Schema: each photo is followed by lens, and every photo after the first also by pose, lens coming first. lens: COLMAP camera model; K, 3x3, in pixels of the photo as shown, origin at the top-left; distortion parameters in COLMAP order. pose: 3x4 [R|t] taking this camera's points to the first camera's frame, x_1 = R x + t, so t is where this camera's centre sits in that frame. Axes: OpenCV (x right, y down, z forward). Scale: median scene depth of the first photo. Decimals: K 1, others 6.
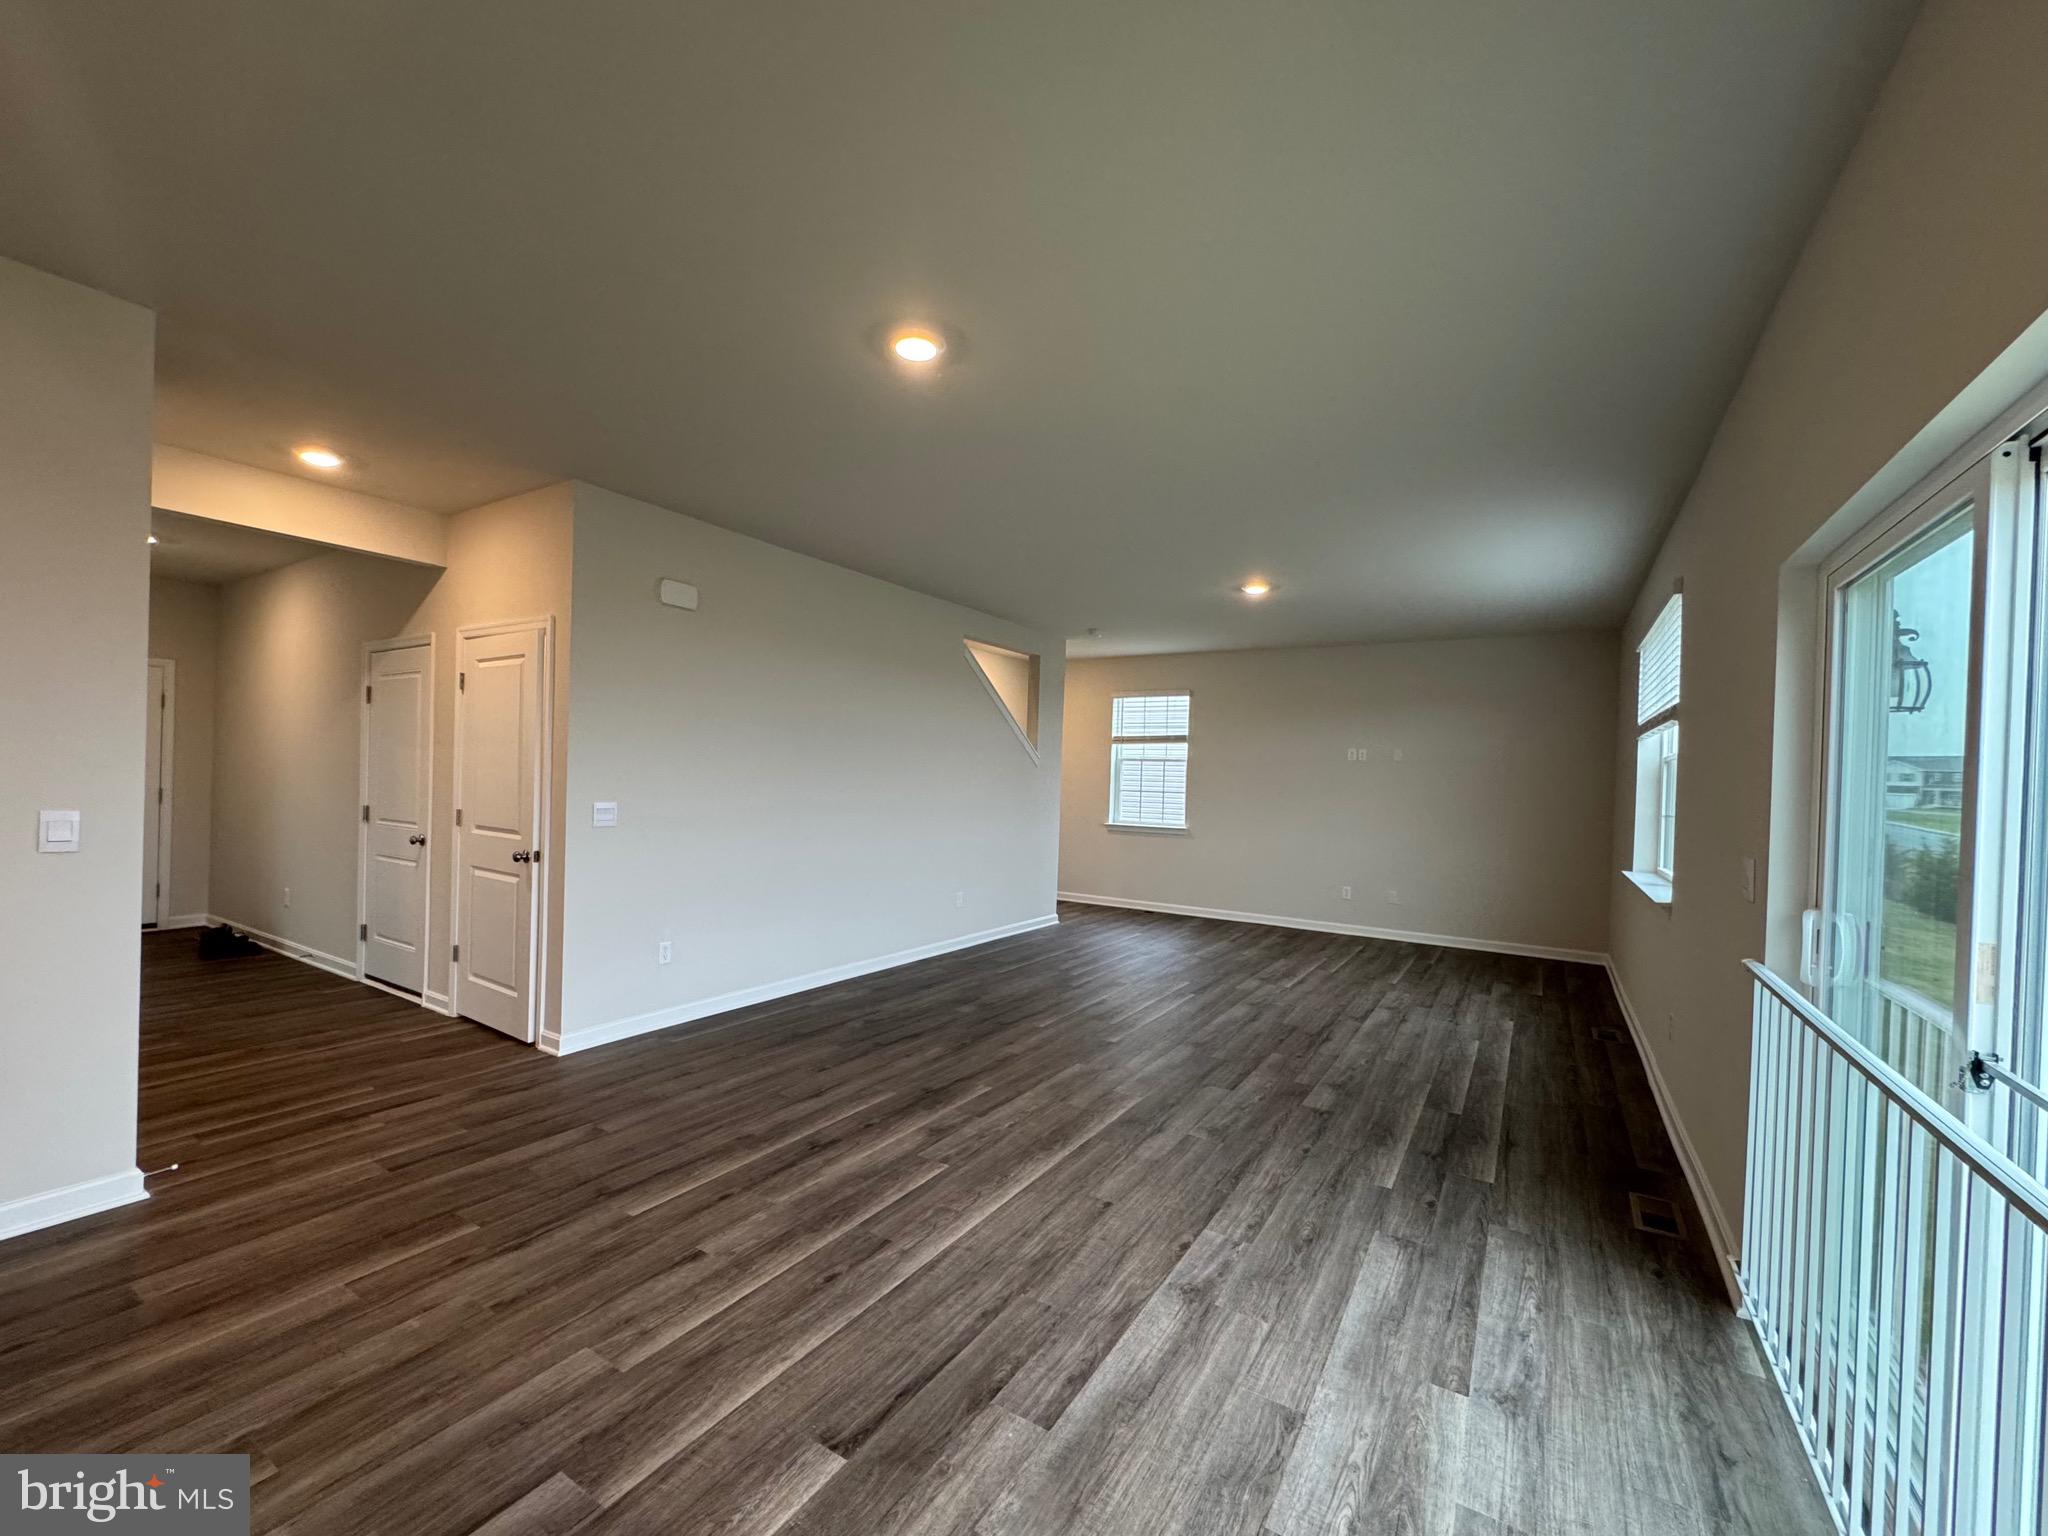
lens RADIAL K [[839.1, 0, 1021.2], [0, 839.1, 772.7], [0, 0, 1]] dist [-0.001299, -0.000022]
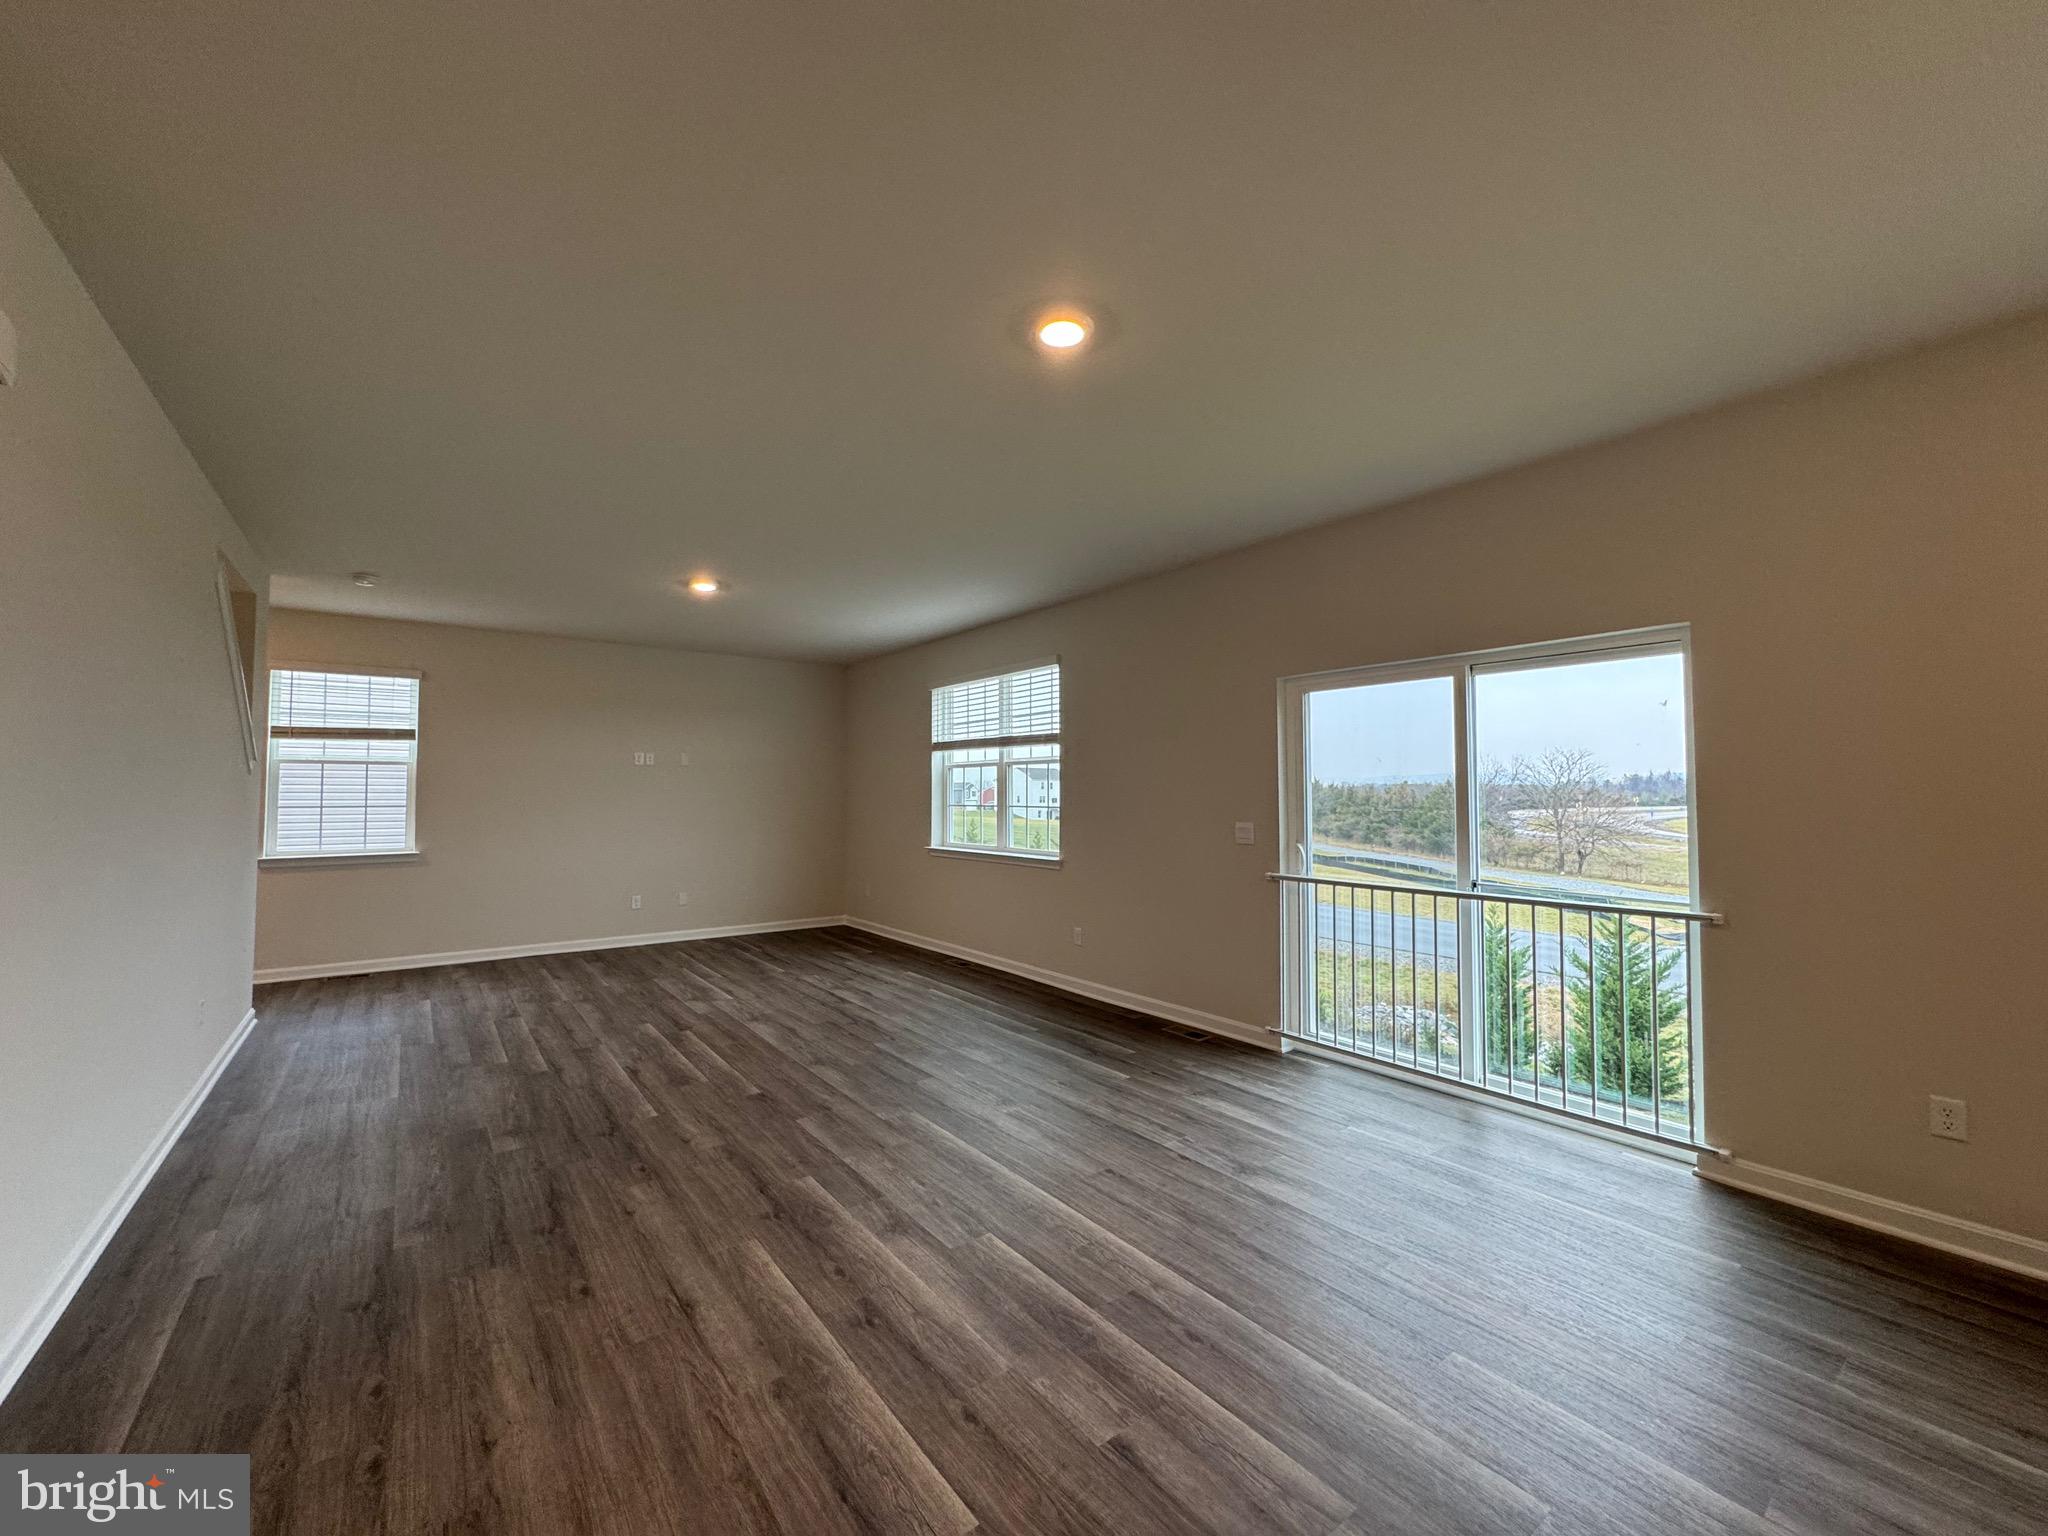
lens RADIAL K [[815.6, 0, 1036.7], [0, 815.6, 768.7], [0, 0, 1]] dist [-0.000529, 0.000202]
pose [[0.352252, -0.000422, 0.935905, -0.987754], [0.004916, 0.999987, -0.001399, -0.020701], [-0.935892, 0.005093, 0.352250, 0.736037]]
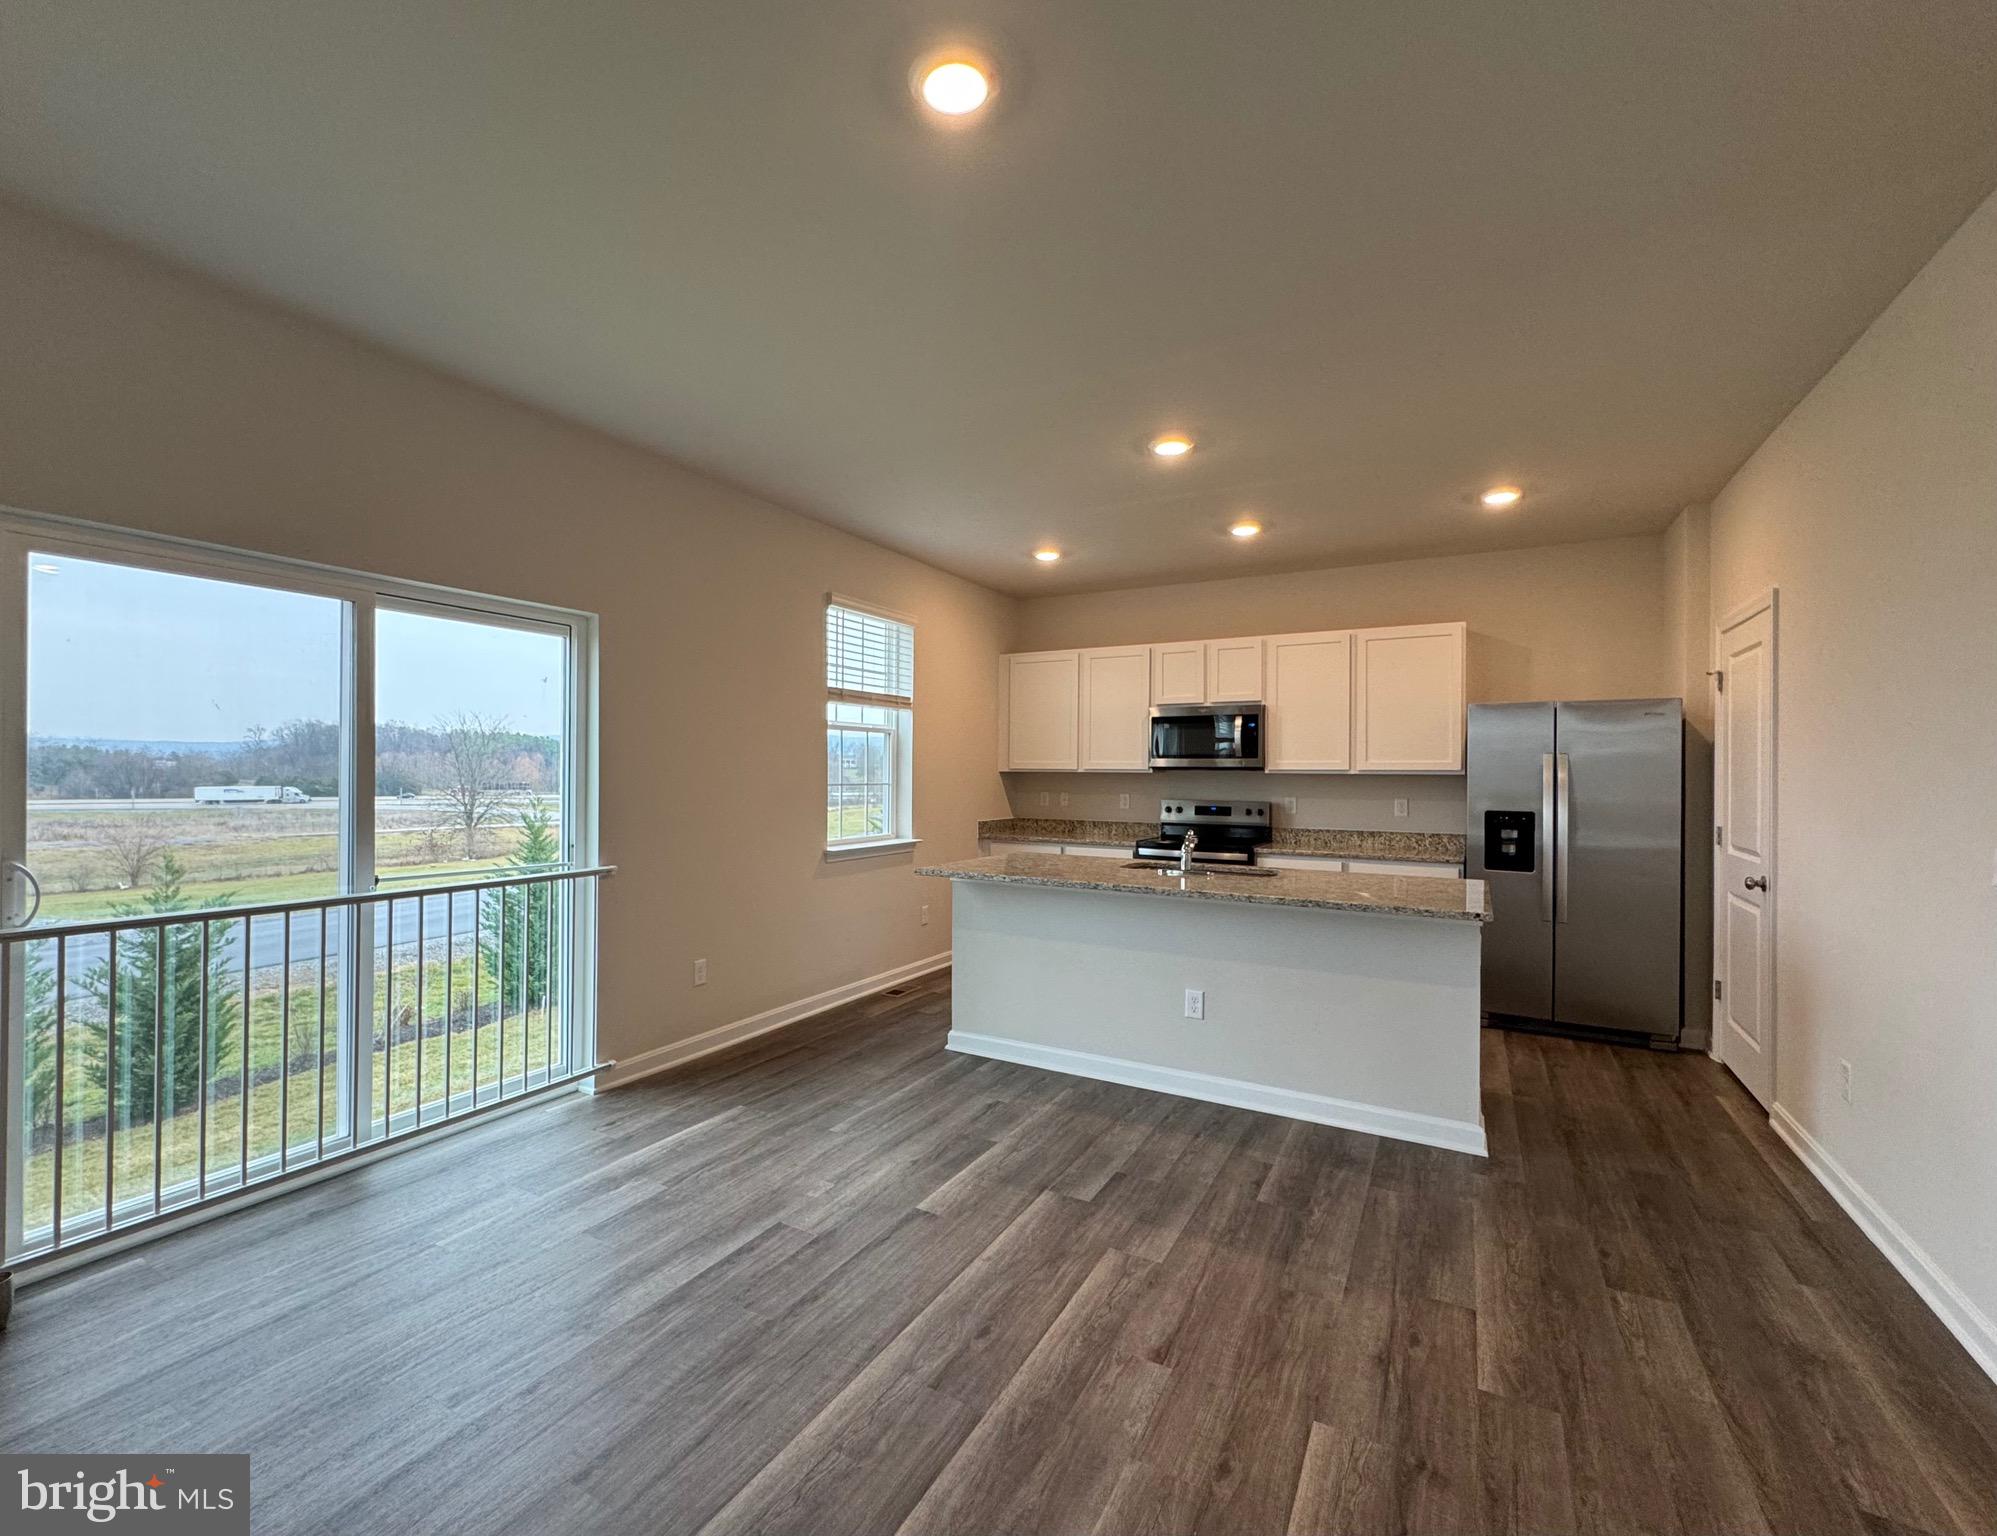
lens RADIAL K [[879.0, 0, 922.8], [0, 879.0, 769.3], [0, 0, 1]] dist [-0.001268, -0.000362]
pose [[-0.999294, -0.037563, -0.000374, -0.121868], [-0.037558, 0.999258, -0.008519, 0.015731], [0.000694, -0.008499, -0.999964, 1.691074]]
